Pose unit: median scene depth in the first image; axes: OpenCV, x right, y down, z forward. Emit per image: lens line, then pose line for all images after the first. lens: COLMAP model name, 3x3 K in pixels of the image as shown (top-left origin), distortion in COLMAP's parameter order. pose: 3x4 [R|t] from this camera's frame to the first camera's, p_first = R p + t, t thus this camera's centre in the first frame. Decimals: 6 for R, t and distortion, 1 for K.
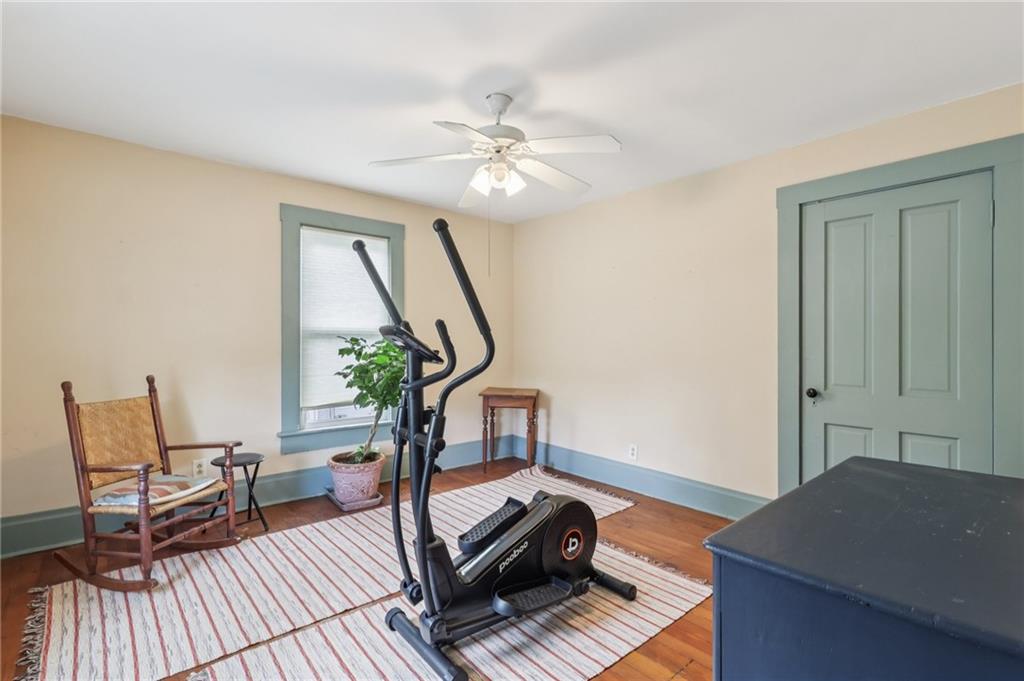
lens RADIAL K [[477.5, 0, 505.7], [0, 477.5, 336.0], [0, 0, 1]] dist [-0.000213, 0.000687]
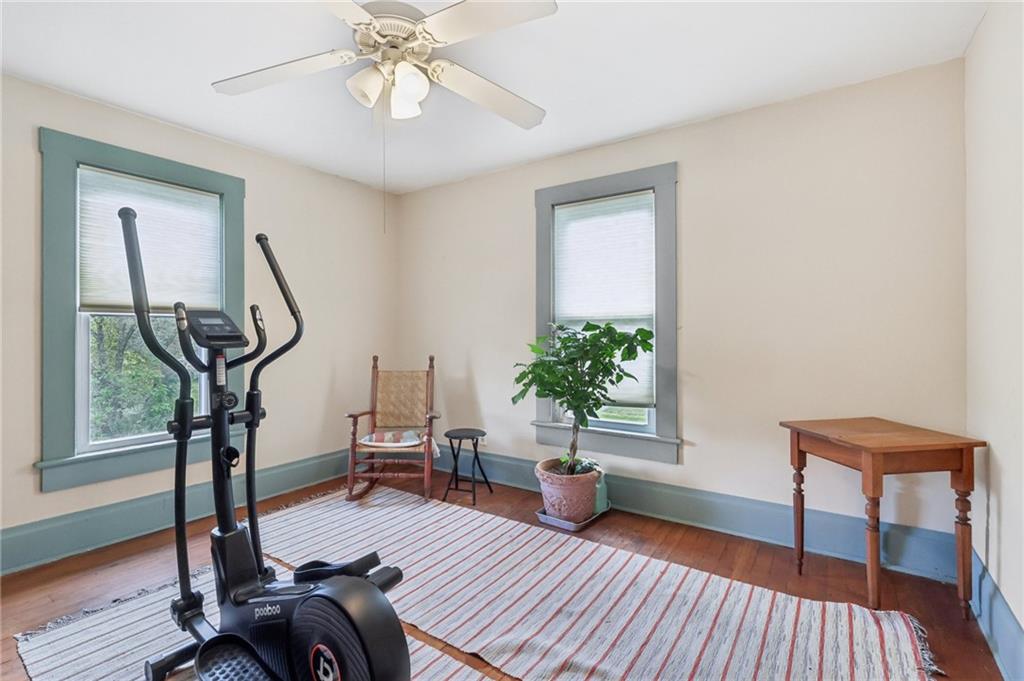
lens RADIAL K [[477.5, 0, 515.8], [0, 477.5, 340.5], [0, 0, 1]] dist [-0.000213, 0.000687]
pose [[0.257919, 0.006680, -0.966143, 0.585275], [0.010929, 0.999892, 0.009831, 0.028707], [0.966105, -0.013094, 0.257818, 0.855336]]
